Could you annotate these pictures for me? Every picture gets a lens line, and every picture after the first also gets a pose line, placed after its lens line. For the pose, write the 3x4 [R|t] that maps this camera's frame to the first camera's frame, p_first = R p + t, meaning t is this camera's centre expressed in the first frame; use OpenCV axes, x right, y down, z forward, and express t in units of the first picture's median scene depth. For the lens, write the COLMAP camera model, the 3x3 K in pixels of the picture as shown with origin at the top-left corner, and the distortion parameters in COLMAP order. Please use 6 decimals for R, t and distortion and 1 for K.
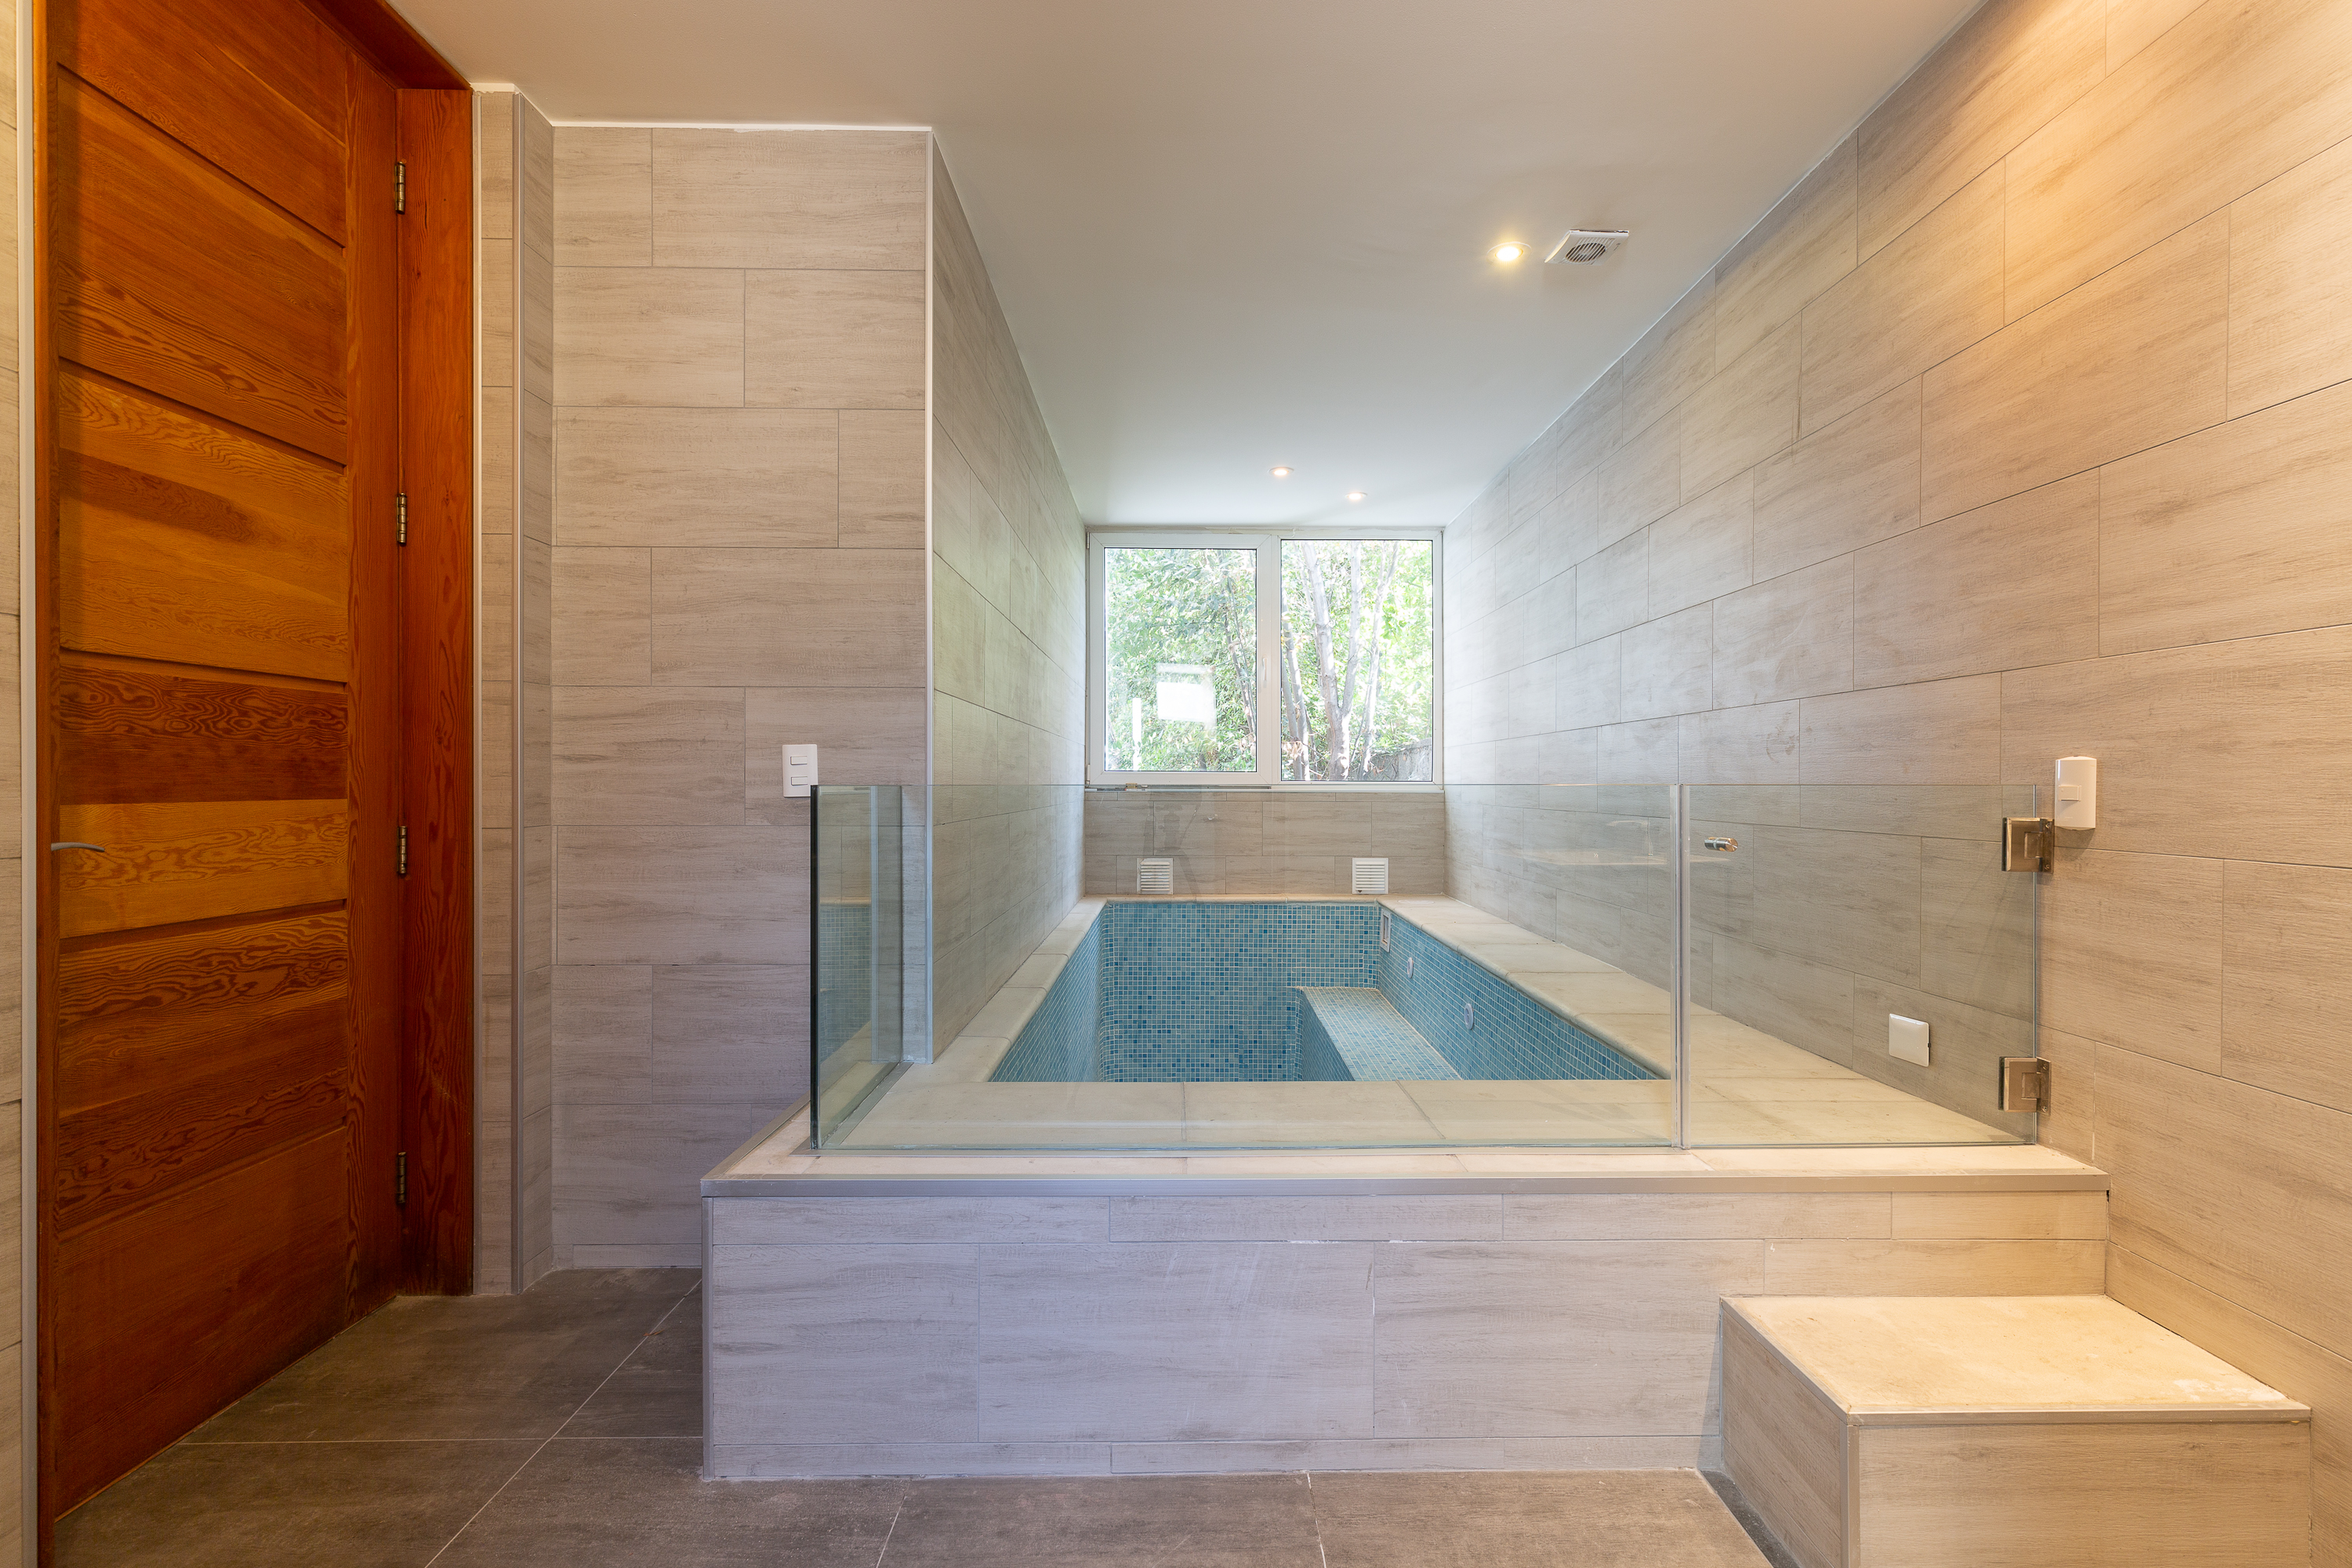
lens RADIAL K [[1063.5, 0, 1188.2], [0, 1063.5, 787.2], [0, 0, 1]] dist [0.011079, -0.003170]
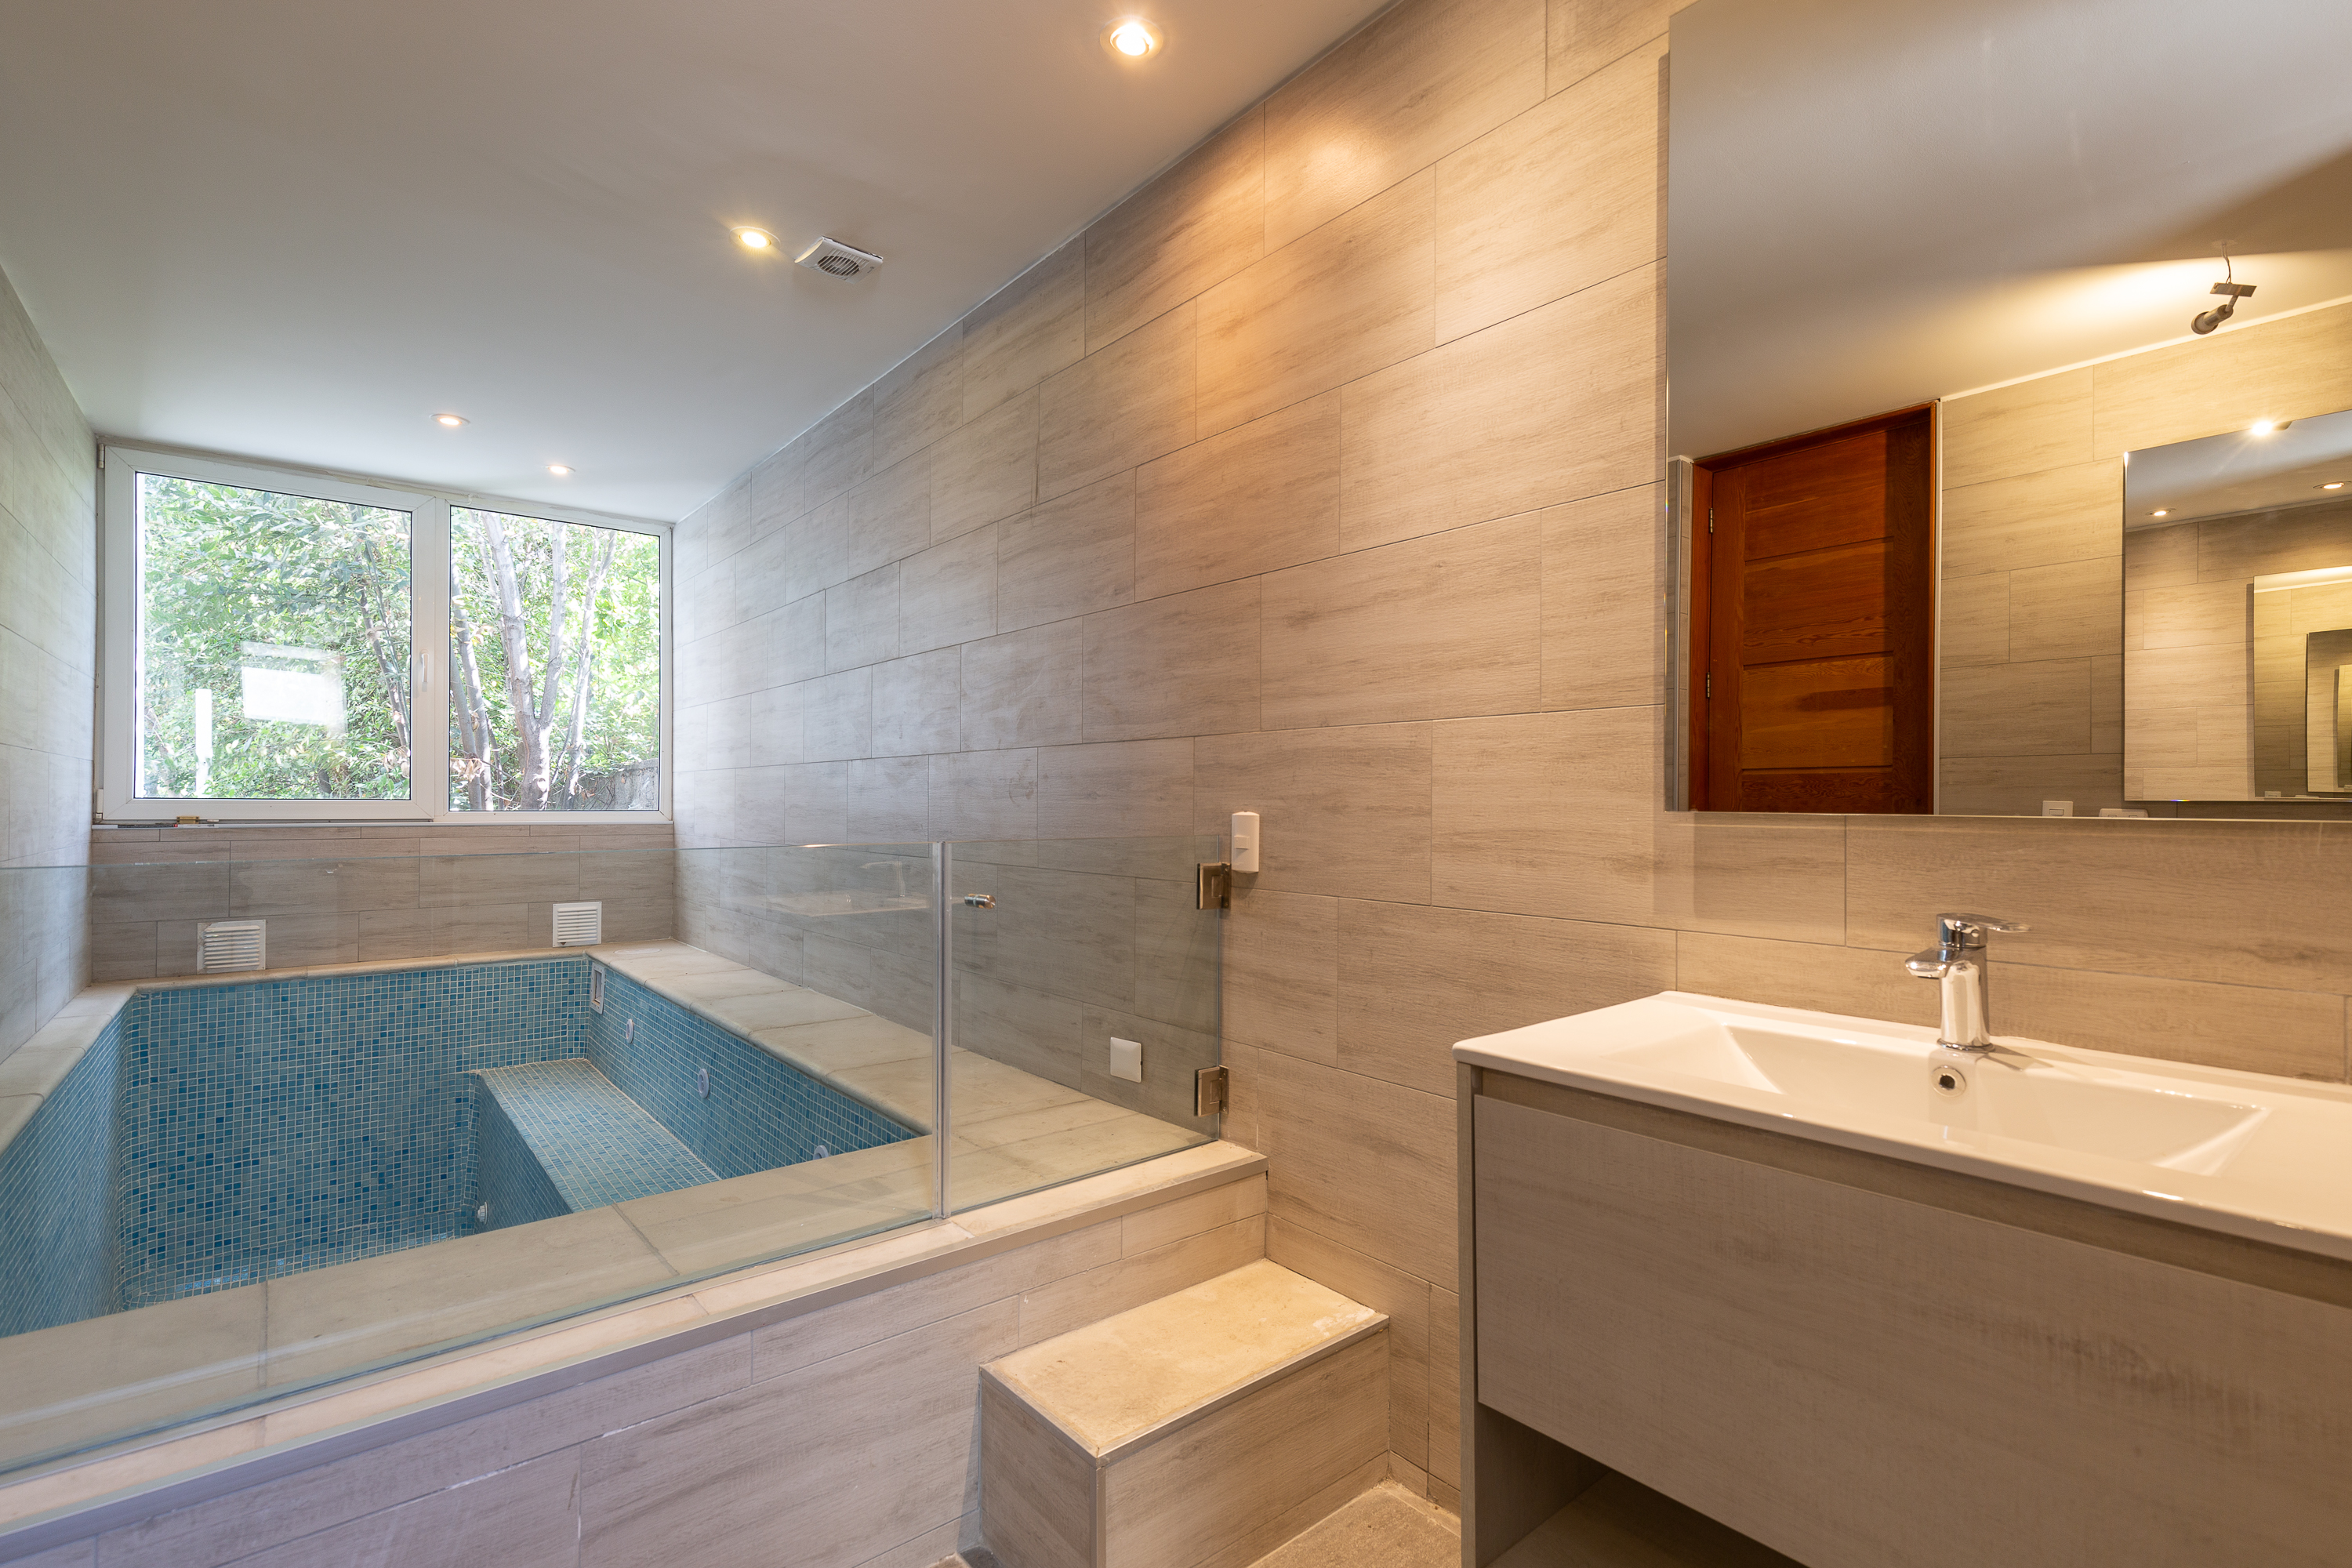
lens RADIAL K [[1063.5, 0, 1182.7], [0, 1063.5, 780.5], [0, 0, 1]] dist [0.011079, -0.003170]
pose [[0.773819, 0.005599, 0.633382, 0.015008], [0.001524, 0.999942, -0.010702, -0.042022], [-0.633405, 0.009247, 0.773765, 0.098456]]
